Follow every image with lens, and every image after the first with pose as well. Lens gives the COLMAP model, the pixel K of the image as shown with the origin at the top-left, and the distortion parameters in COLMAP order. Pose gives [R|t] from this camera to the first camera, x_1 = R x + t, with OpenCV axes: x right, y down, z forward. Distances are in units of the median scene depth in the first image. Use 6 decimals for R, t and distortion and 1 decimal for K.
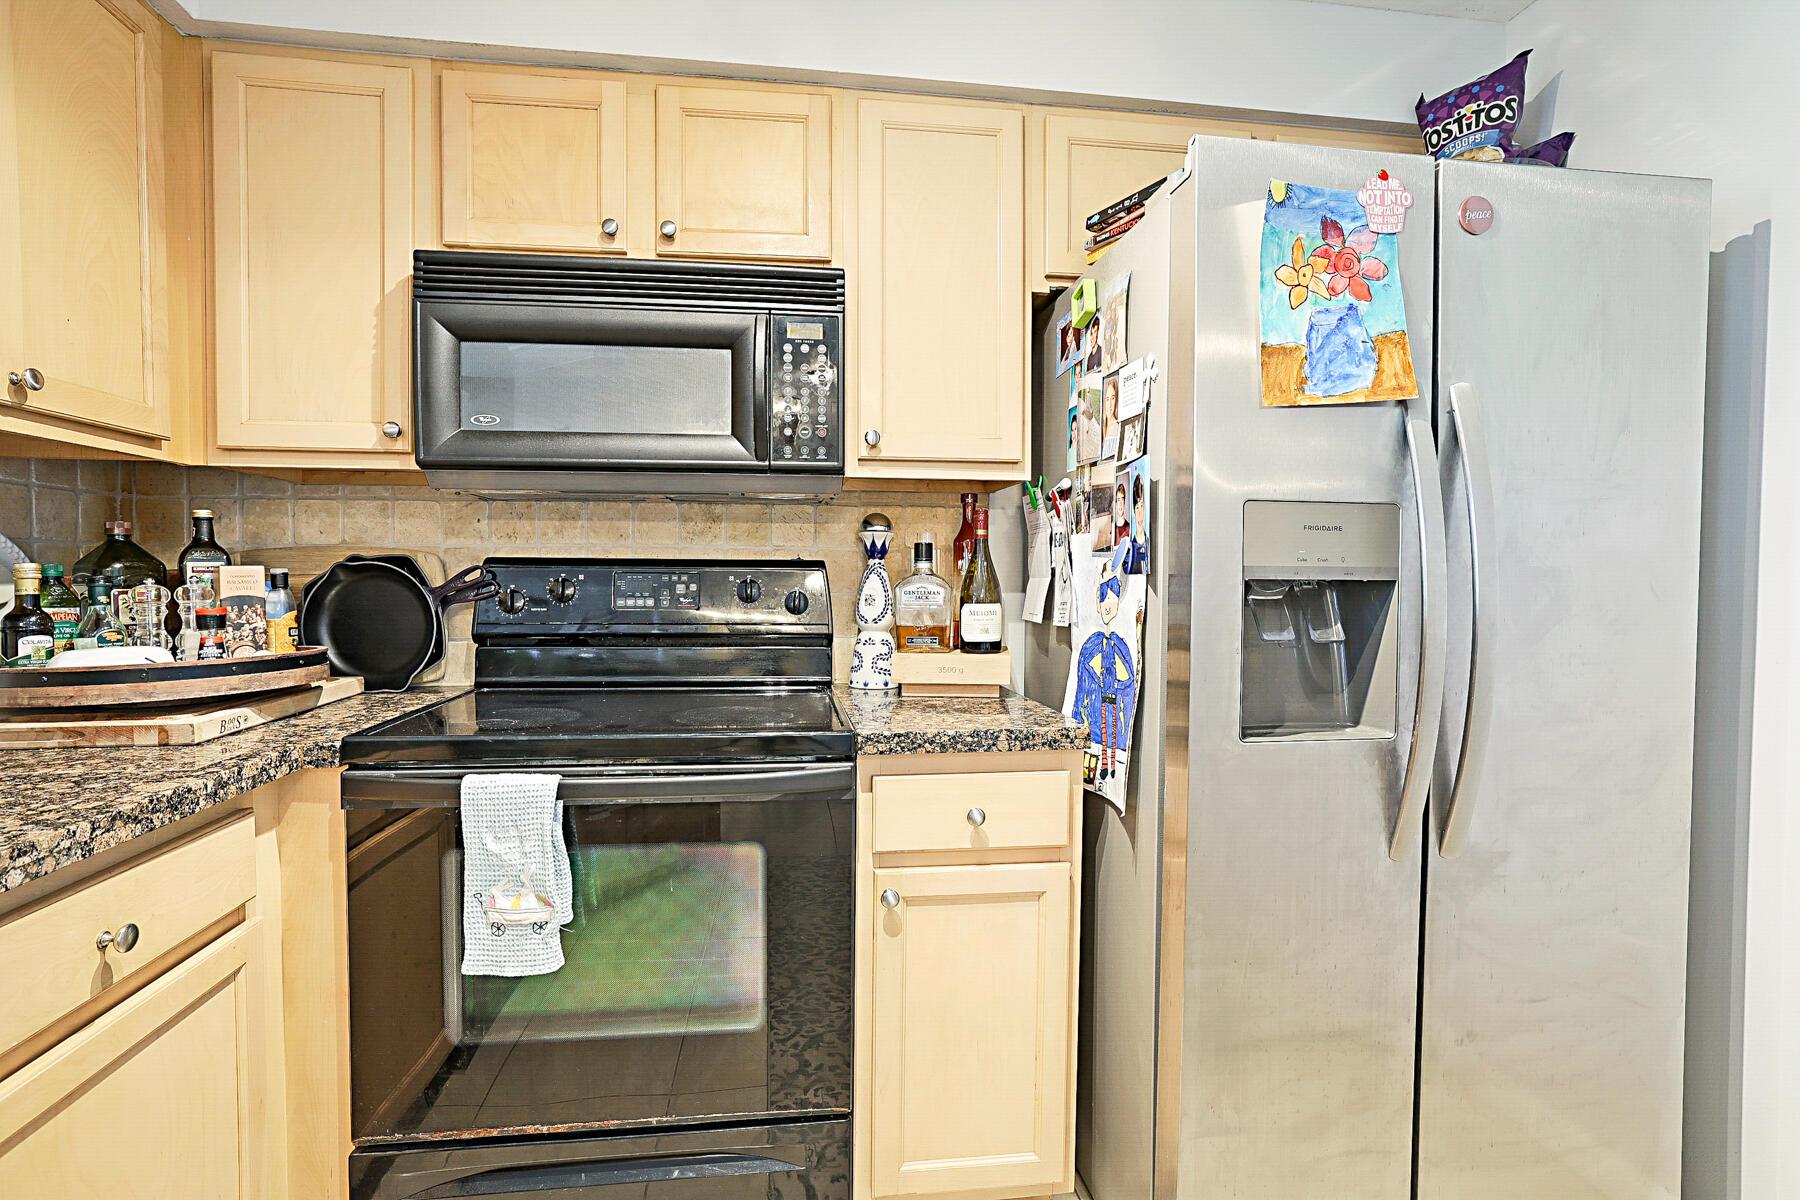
lens RADIAL K [[851.4, 0, 881.1], [0, 851.4, 598.2], [0, 0, 1]] dist [-0.032570, 0.016230]
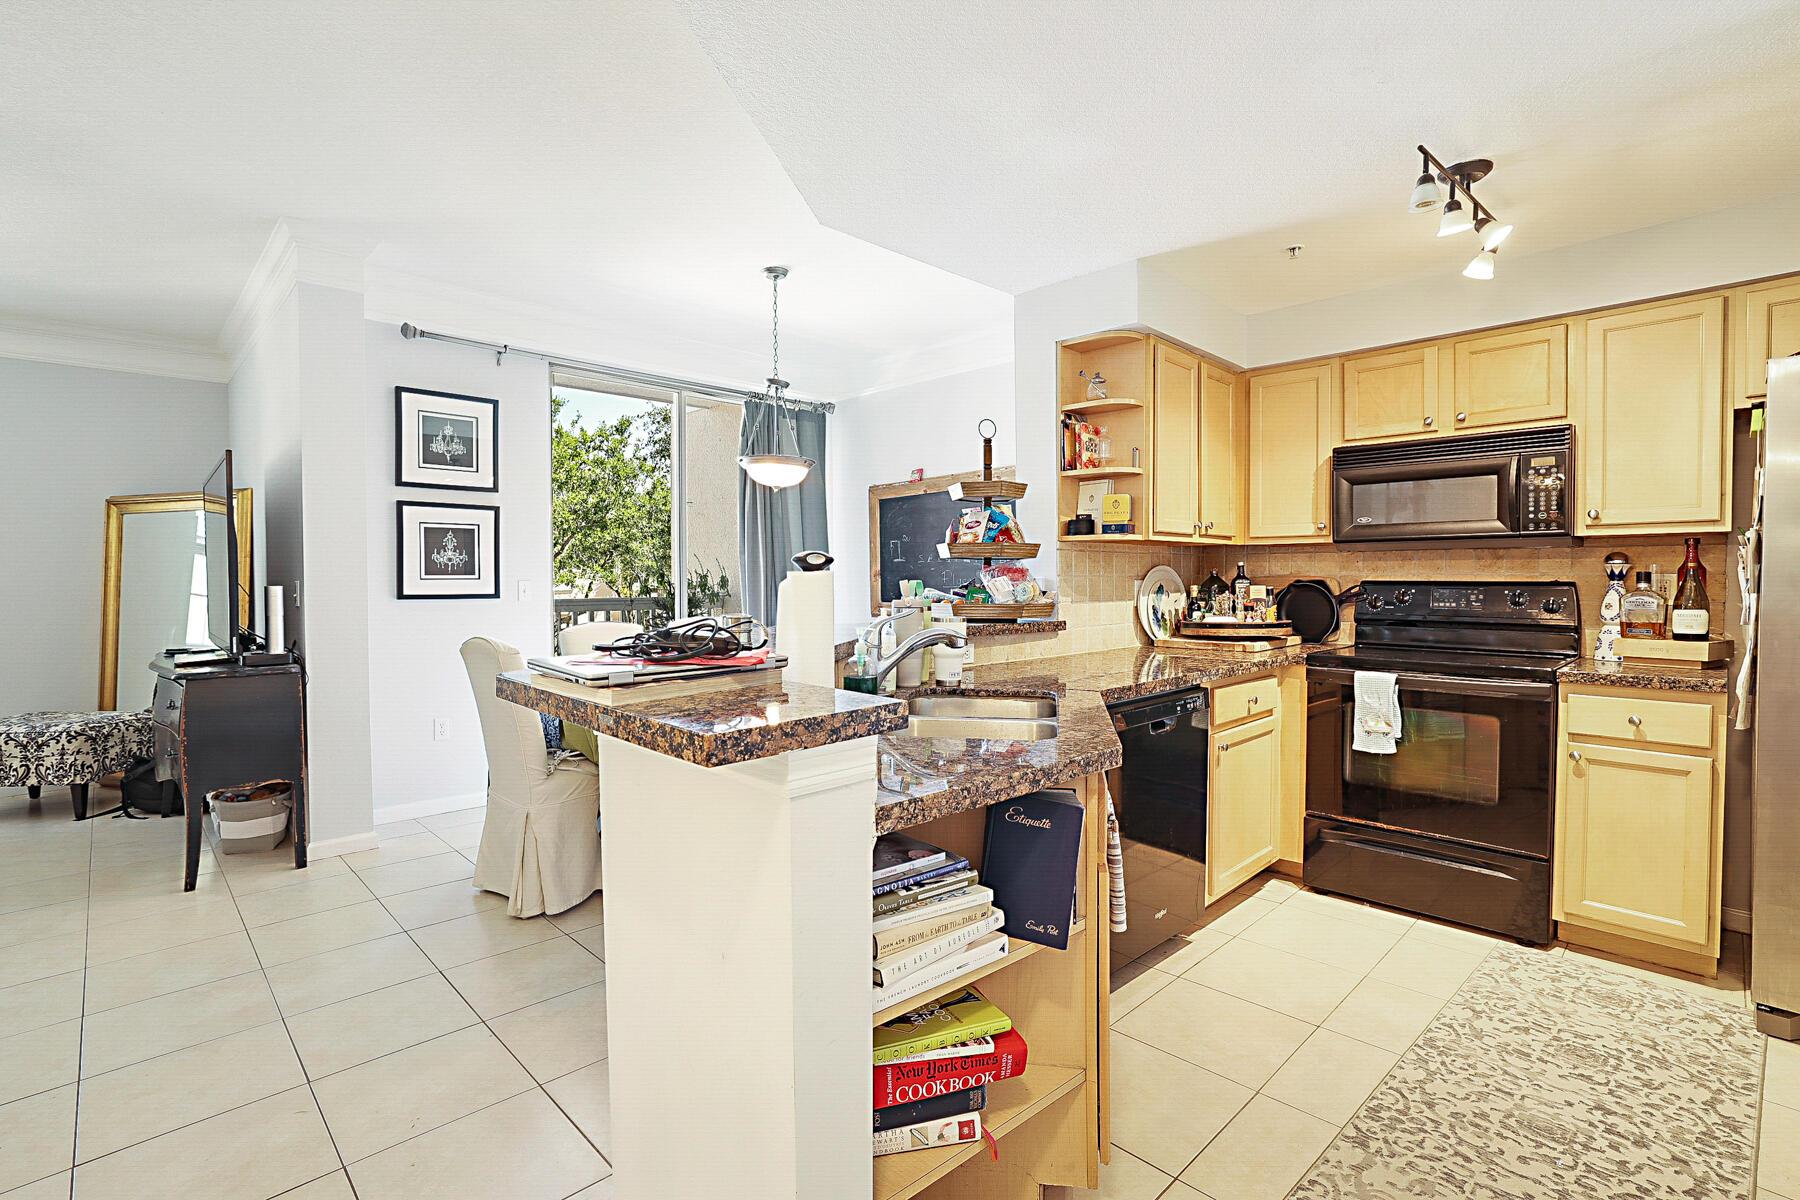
lens RADIAL K [[851.4, 0, 888.9], [0, 851.4, 595.8], [0, 0, 1]] dist [-0.032570, 0.016230]
pose [[0.605152, 0.012005, -0.796020, 0.538192], [-0.017008, 0.999853, 0.002149, 0.003127], [0.795929, 0.012238, 0.605267, -1.324715]]
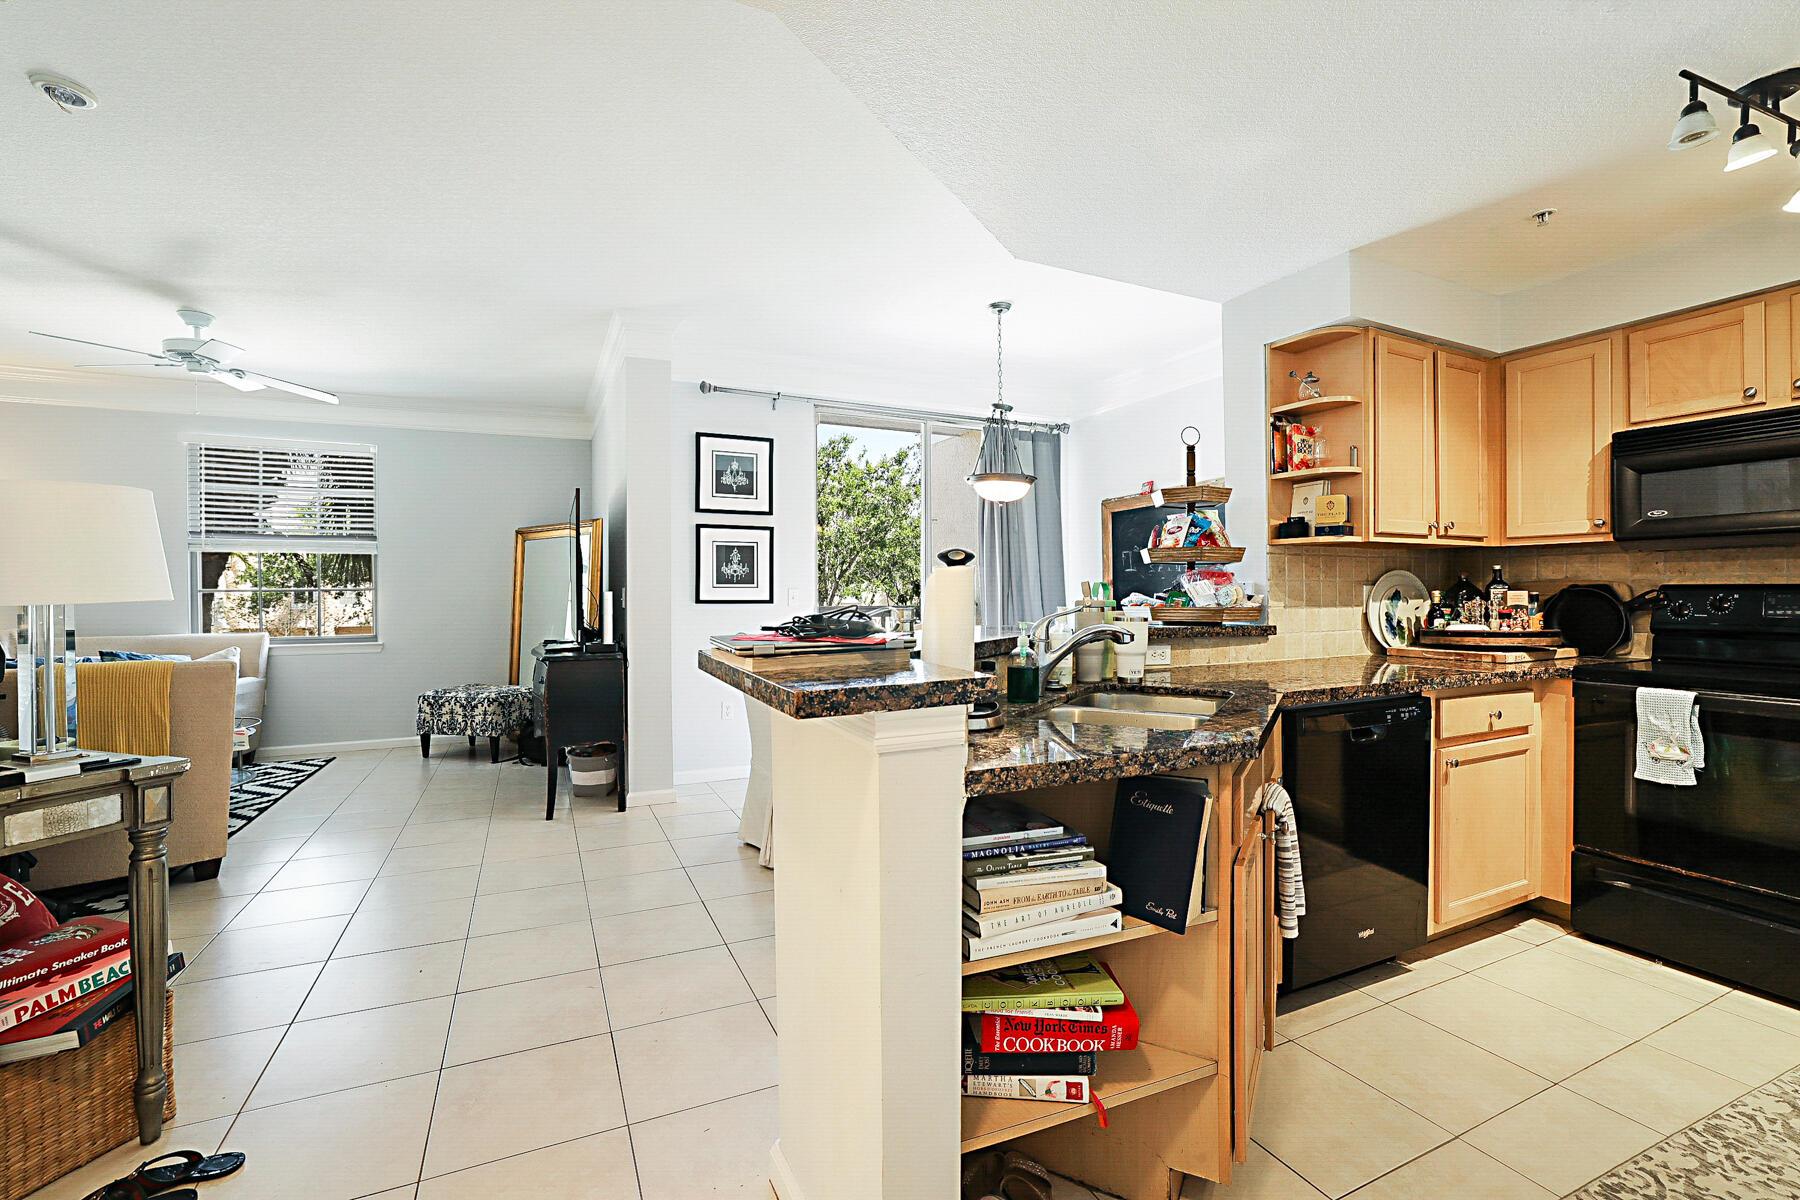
lens RADIAL K [[788.4, 0, 882.6], [0, 788.4, 595.6], [0, 0, 1]] dist [-0.037608, 0.014190]
pose [[0.307854, -0.001508, -0.951432, 0.647189], [-0.022583, 0.999705, -0.008892, 0.028662], [0.951166, 0.024224, 0.307729, -1.195239]]
